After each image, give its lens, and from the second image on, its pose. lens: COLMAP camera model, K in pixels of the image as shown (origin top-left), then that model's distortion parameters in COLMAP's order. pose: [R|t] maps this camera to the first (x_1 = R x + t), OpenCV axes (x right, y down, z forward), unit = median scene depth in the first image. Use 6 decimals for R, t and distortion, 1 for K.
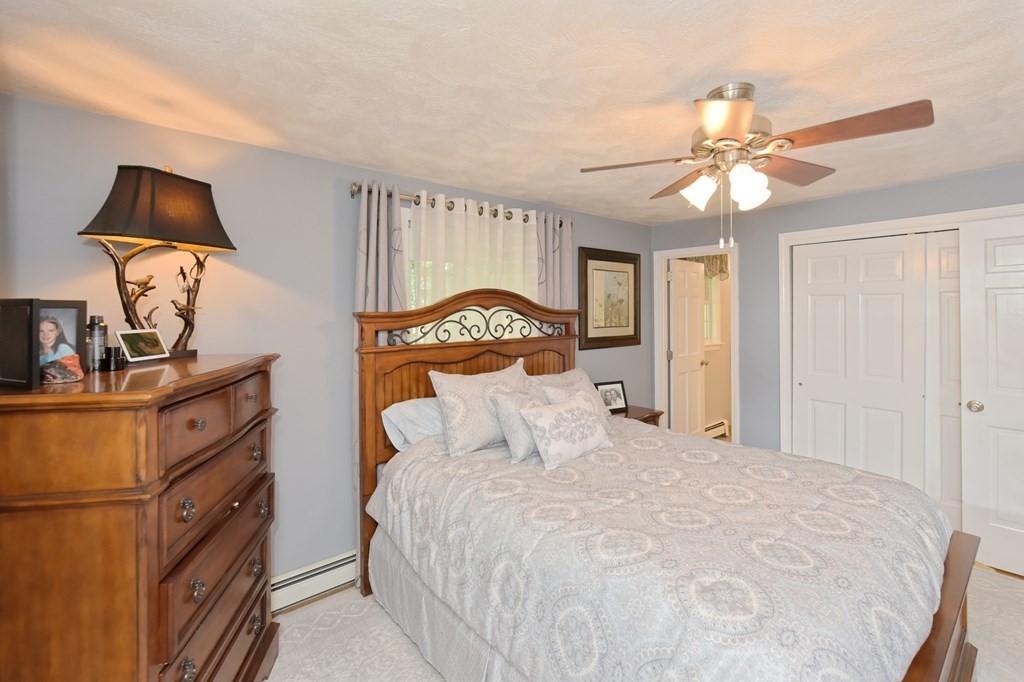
lens RADIAL K [[441.4, 0, 513.6], [0, 441.4, 318.1], [0, 0, 1]] dist [-0.000082, -0.000104]
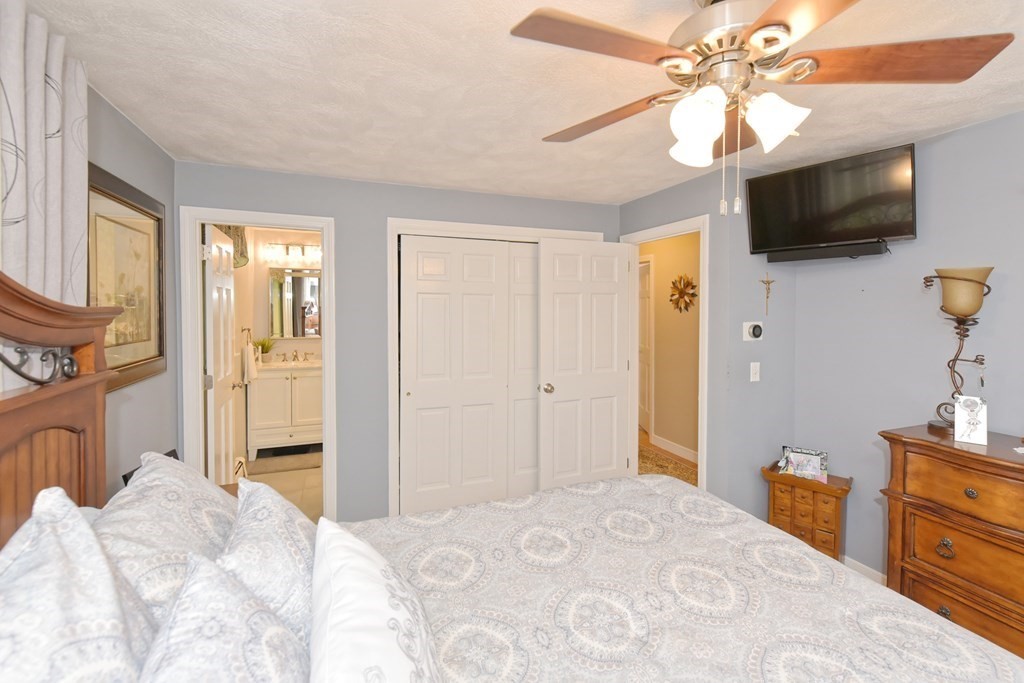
lens RADIAL K [[441.4, 0, 513.6], [0, 441.4, 318.6], [0, 0, 1]] dist [-0.000082, -0.000104]
pose [[0.315738, -0.016172, 0.948709, -0.118289], [0.011243, 0.999848, 0.013303, -0.010510], [-0.948780, 0.006466, 0.315872, 0.546351]]
